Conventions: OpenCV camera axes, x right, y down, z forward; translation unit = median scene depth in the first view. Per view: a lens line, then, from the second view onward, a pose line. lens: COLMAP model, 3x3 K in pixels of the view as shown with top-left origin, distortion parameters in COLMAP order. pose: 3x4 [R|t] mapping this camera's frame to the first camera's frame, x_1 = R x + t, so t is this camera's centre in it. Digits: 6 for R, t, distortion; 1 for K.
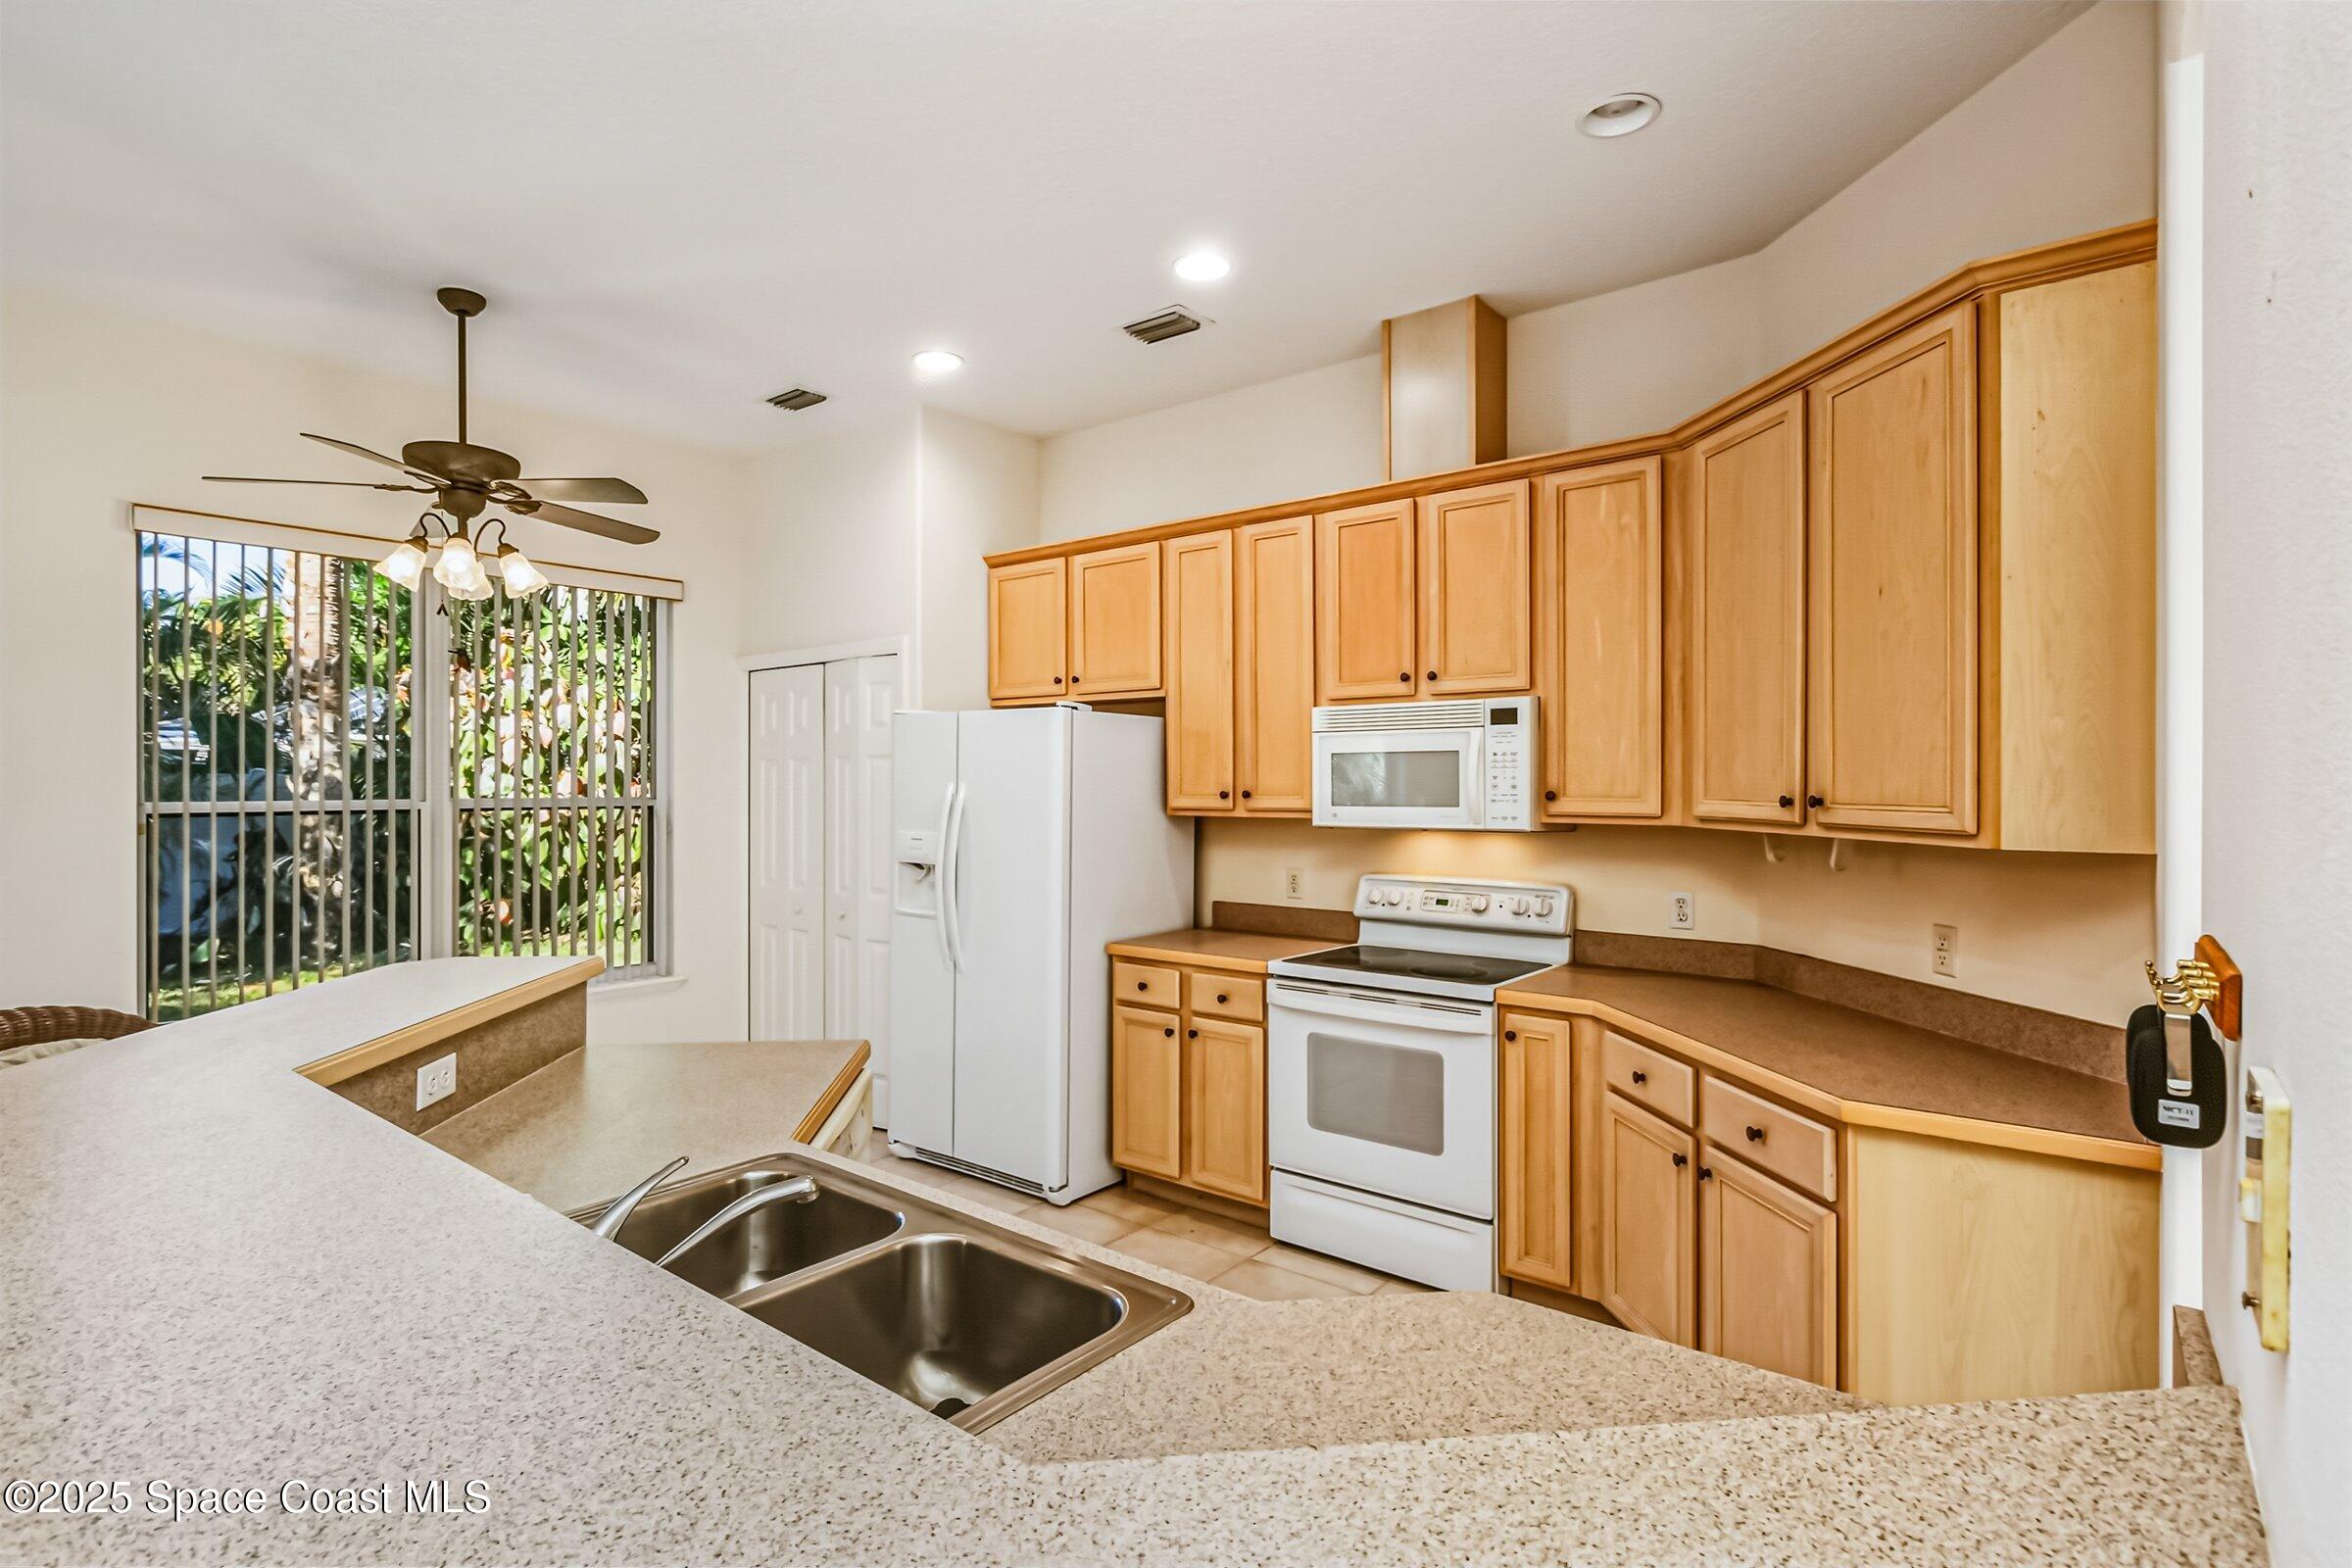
lens RADIAL K [[1134.6, 0, 1176.0], [0, 1134.6, 784.0], [0, 0, 1]] dist [0.002358, -0.000161]
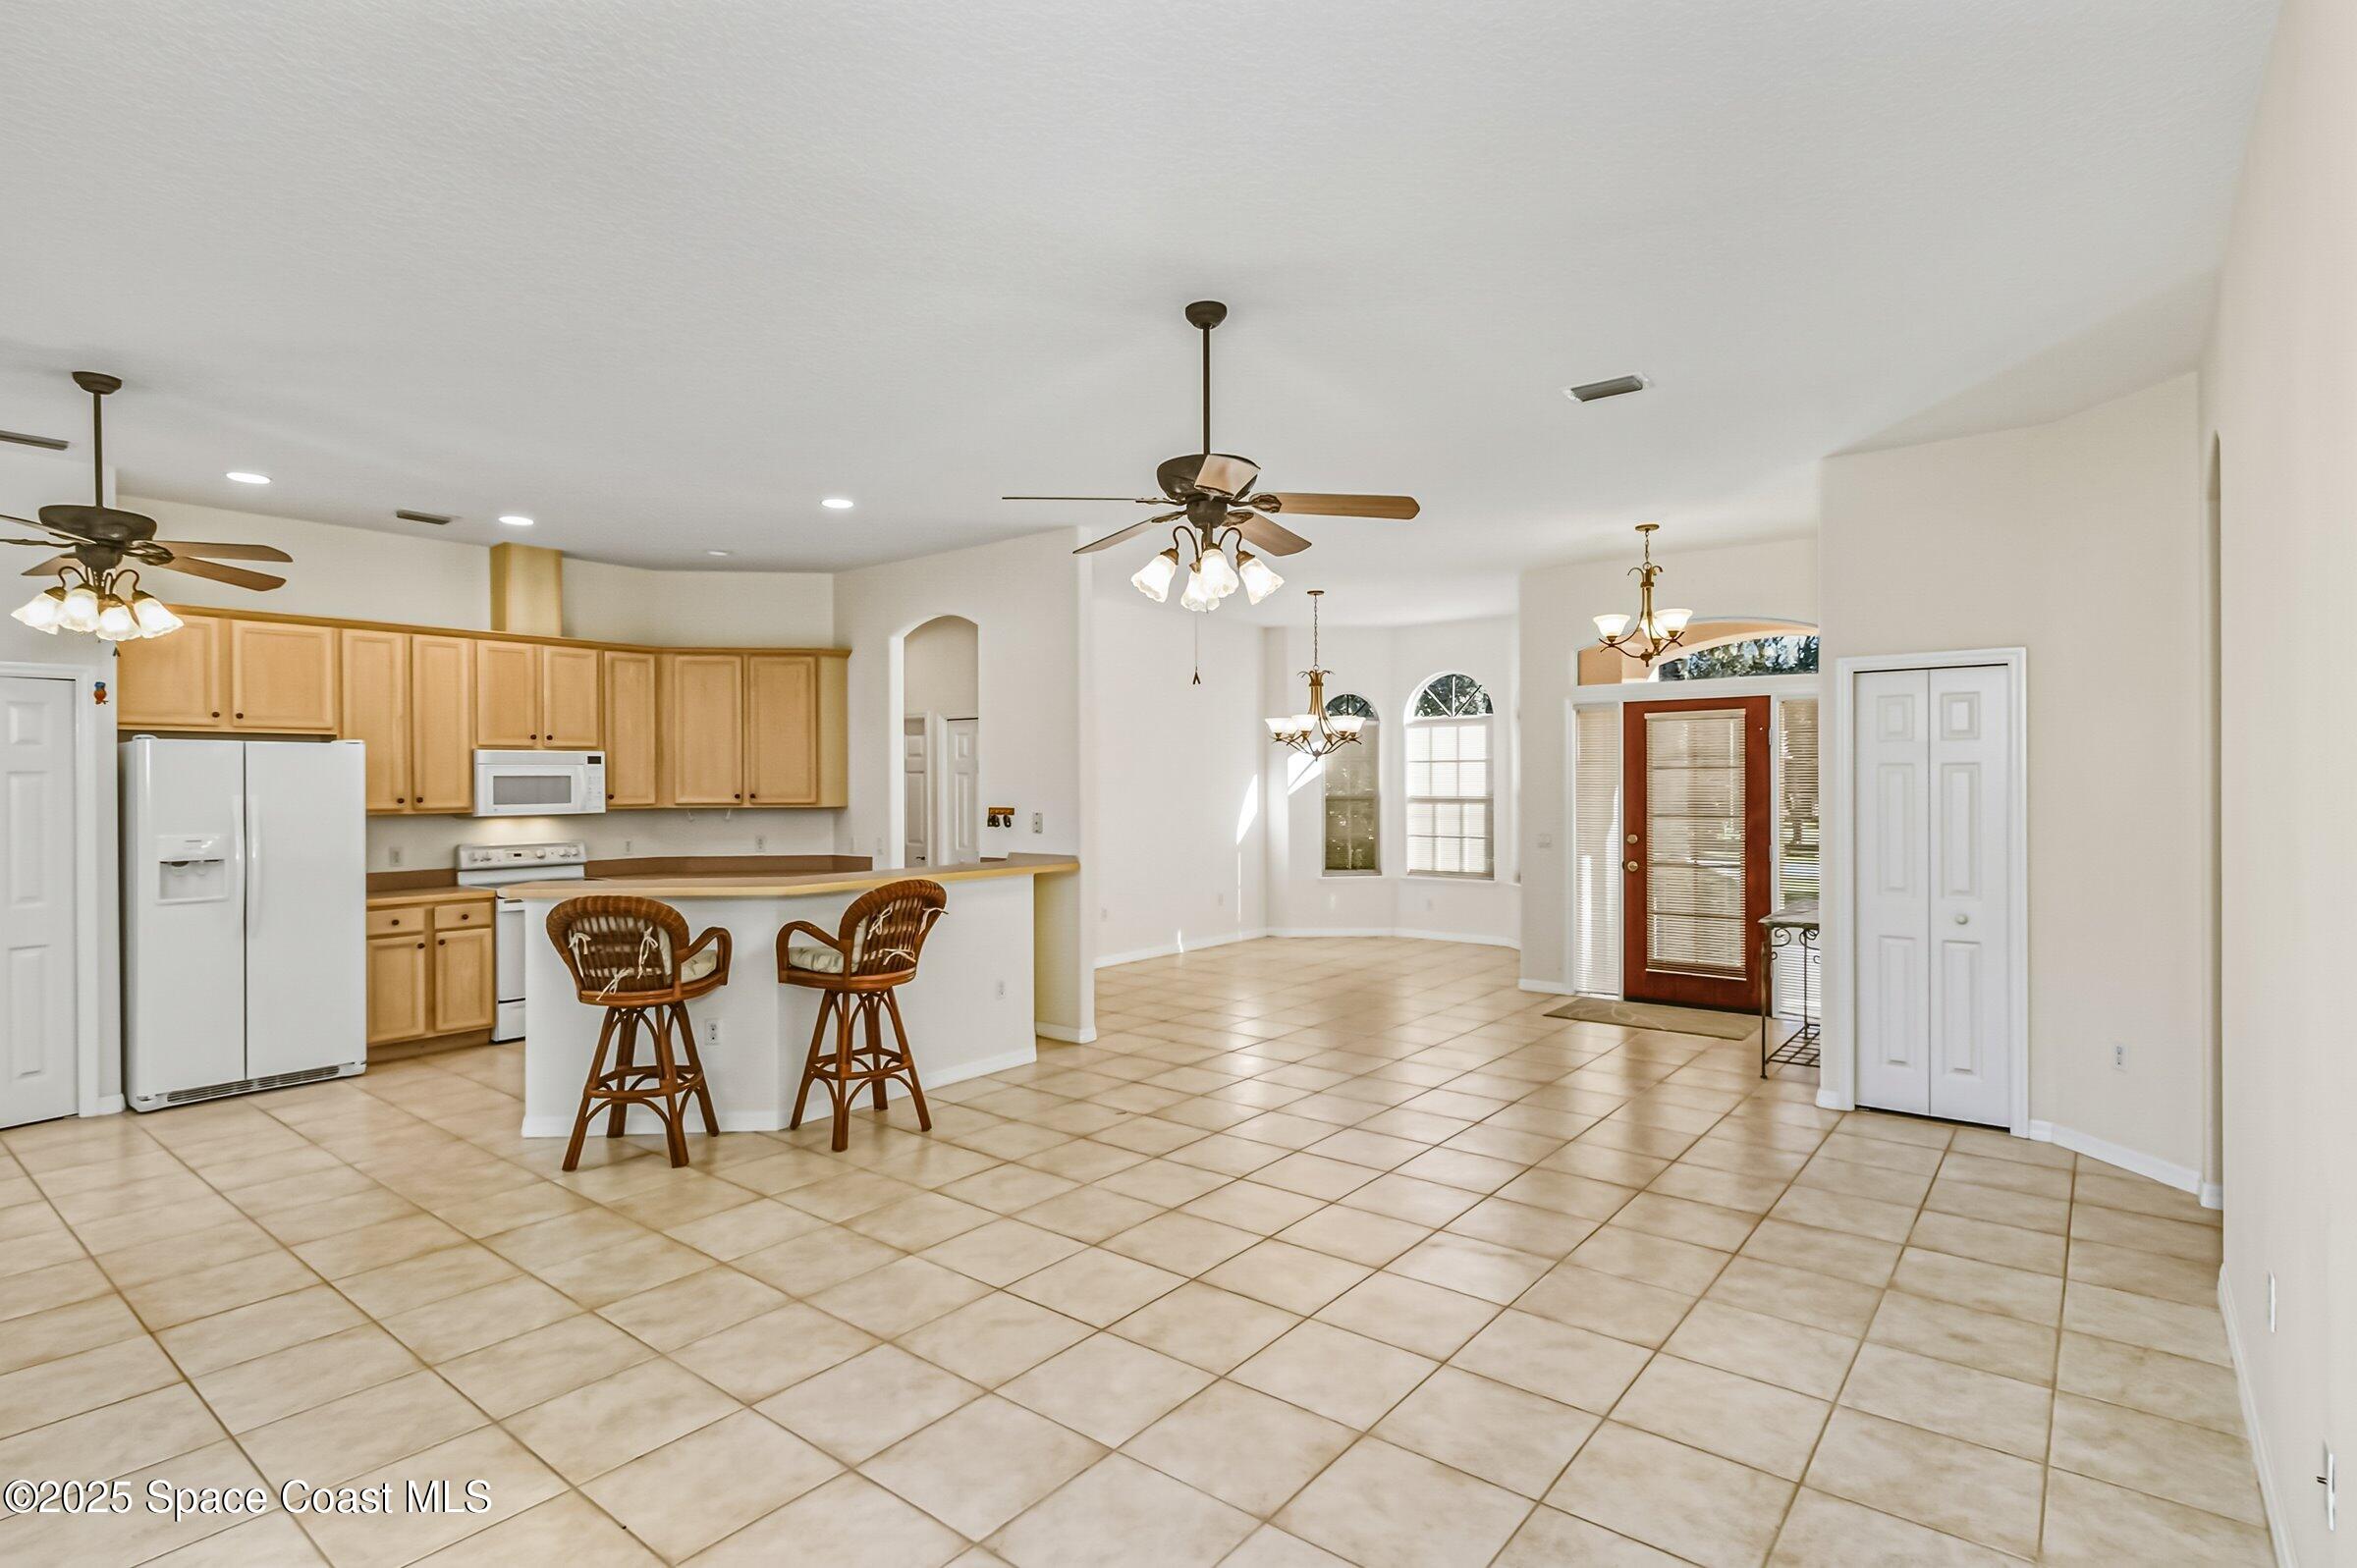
lens RADIAL K [[1165.4, 0, 1178.5], [0, 1165.4, 784.0], [0, 0, 1]] dist [0.000231, -0.000688]
pose [[0.003301, -0.004431, 0.999985, -1.739530], [0.008075, 0.999958, 0.004404, -0.013378], [-0.999962, 0.008060, 0.003337, -0.102079]]
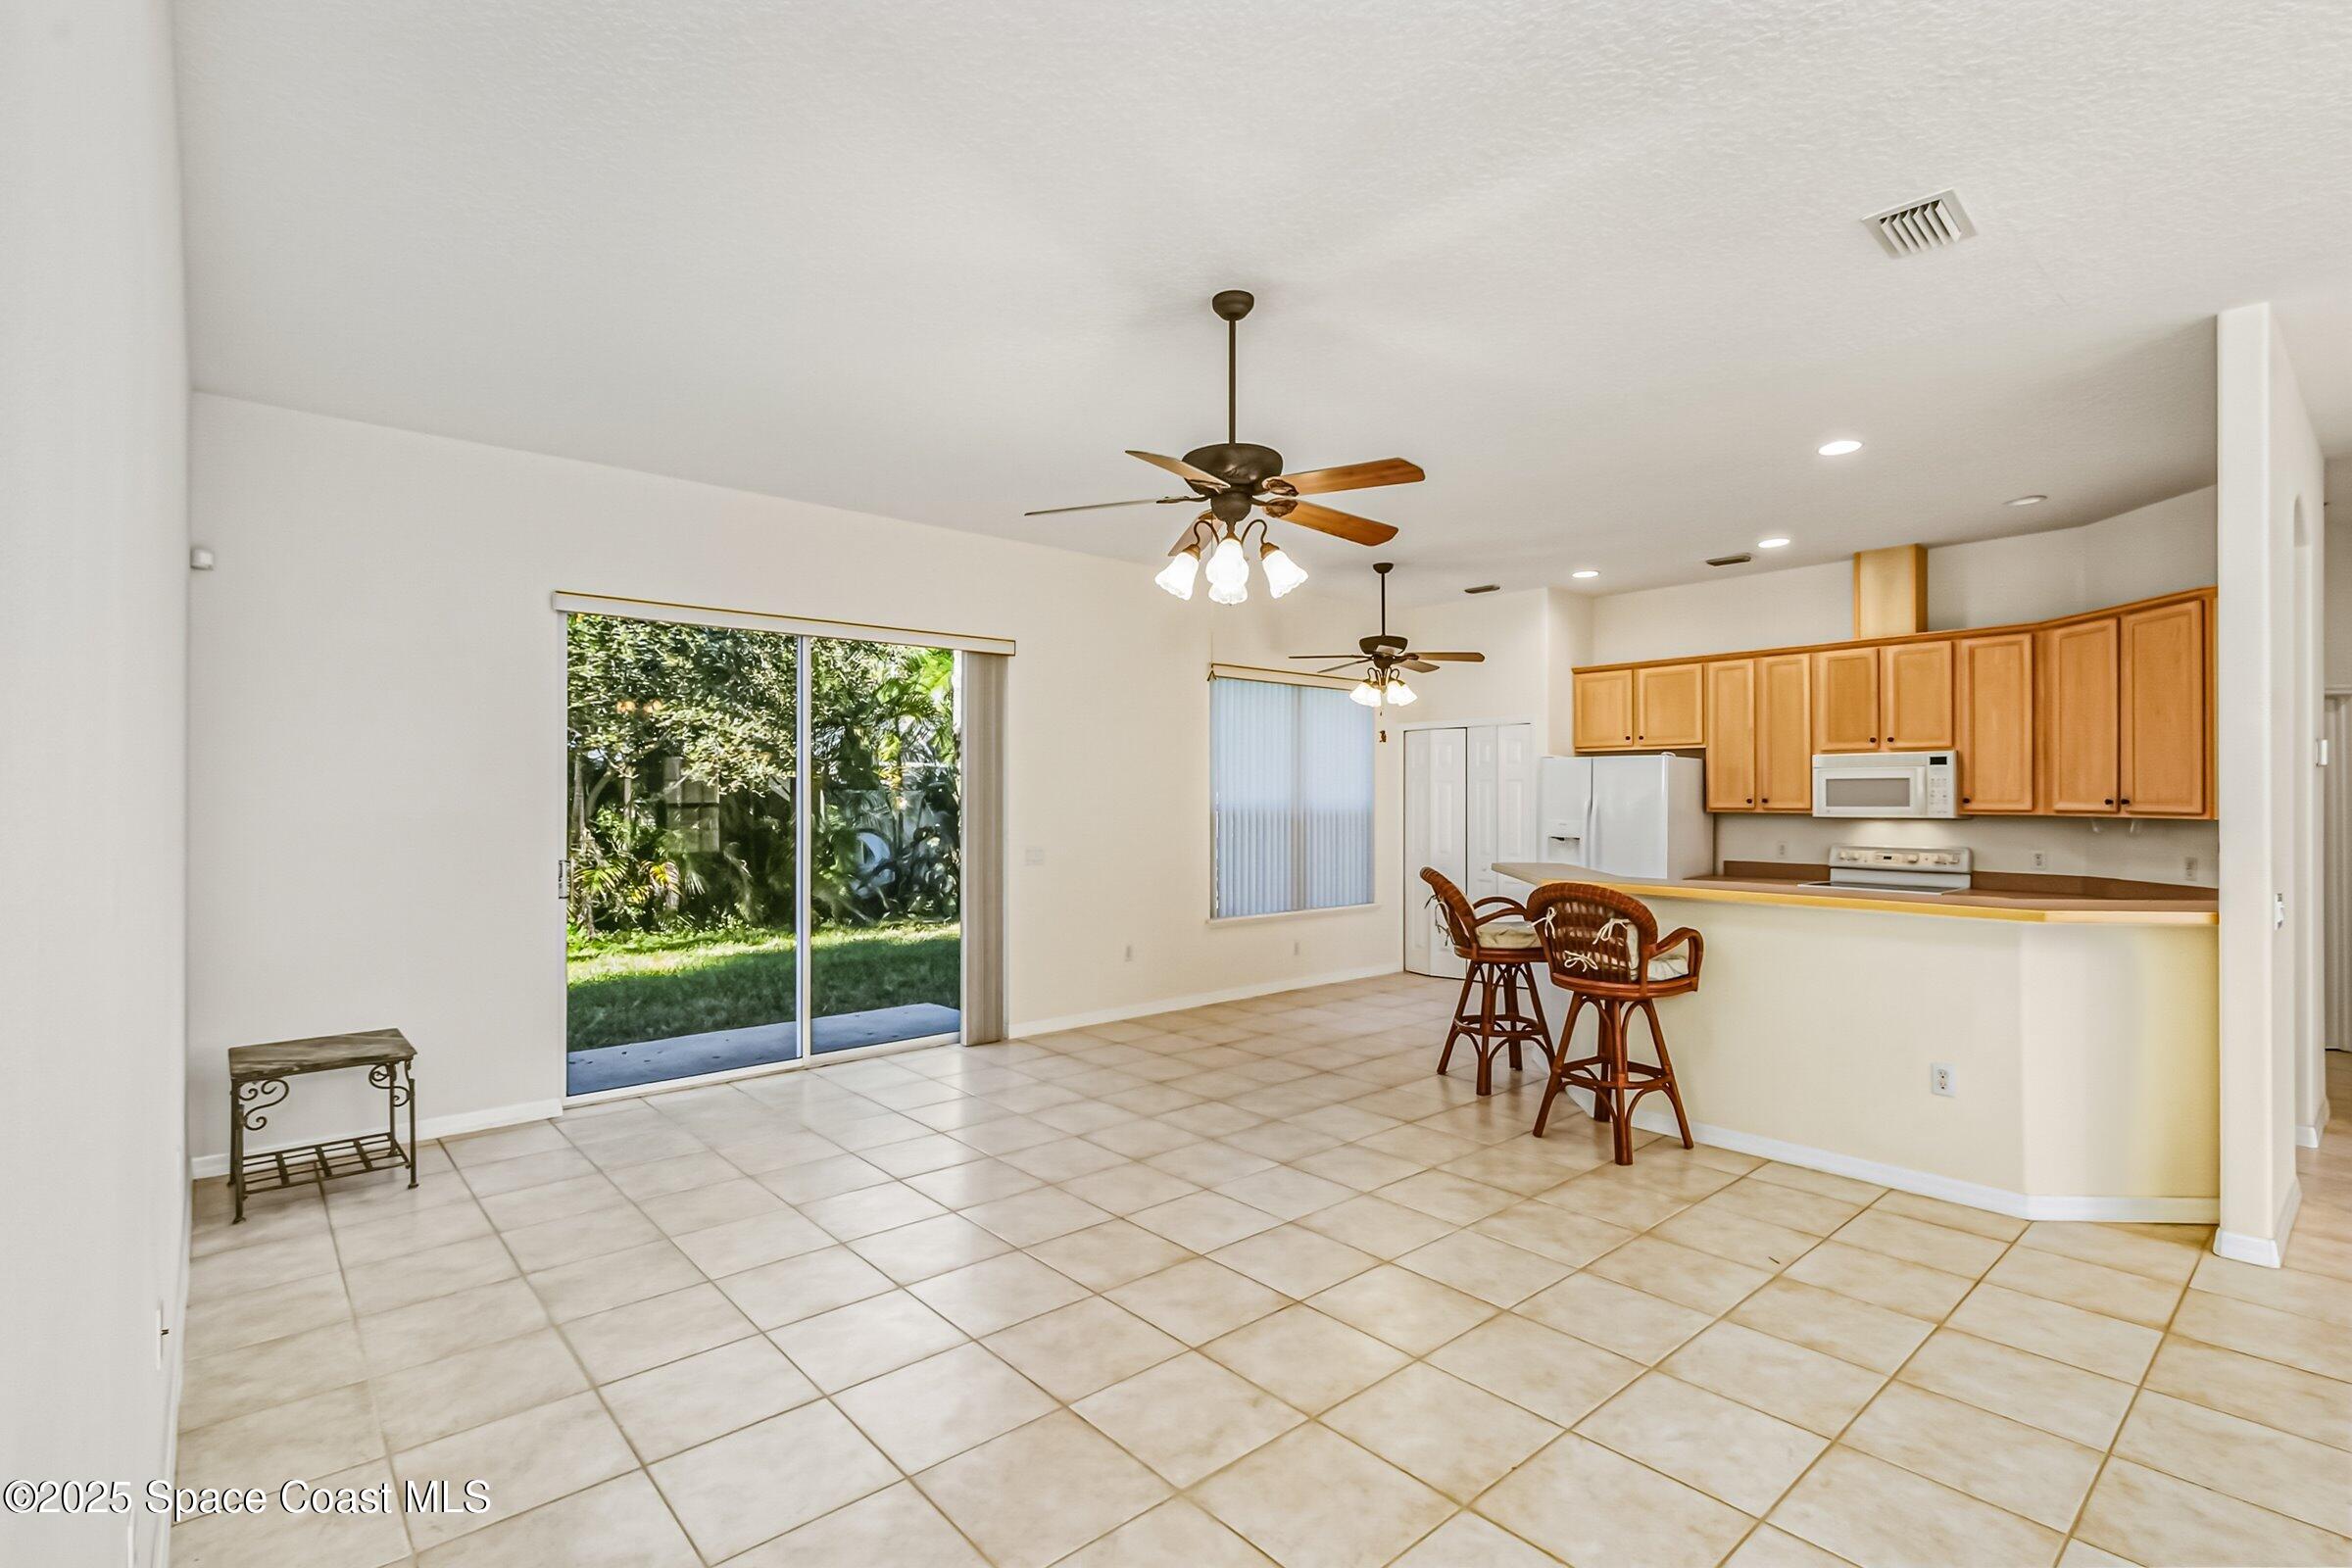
lens RADIAL K [[1083.6, 0, 1150.1], [0, 1083.6, 791.3], [0, 0, 1]] dist [0.002183, 0.000212]
pose [[0.981476, -0.000608, -0.191583, -0.641563], [-0.000825, 0.999972, -0.007397, 0.008604], [0.191583, 0.007418, 0.981448, -1.033995]]
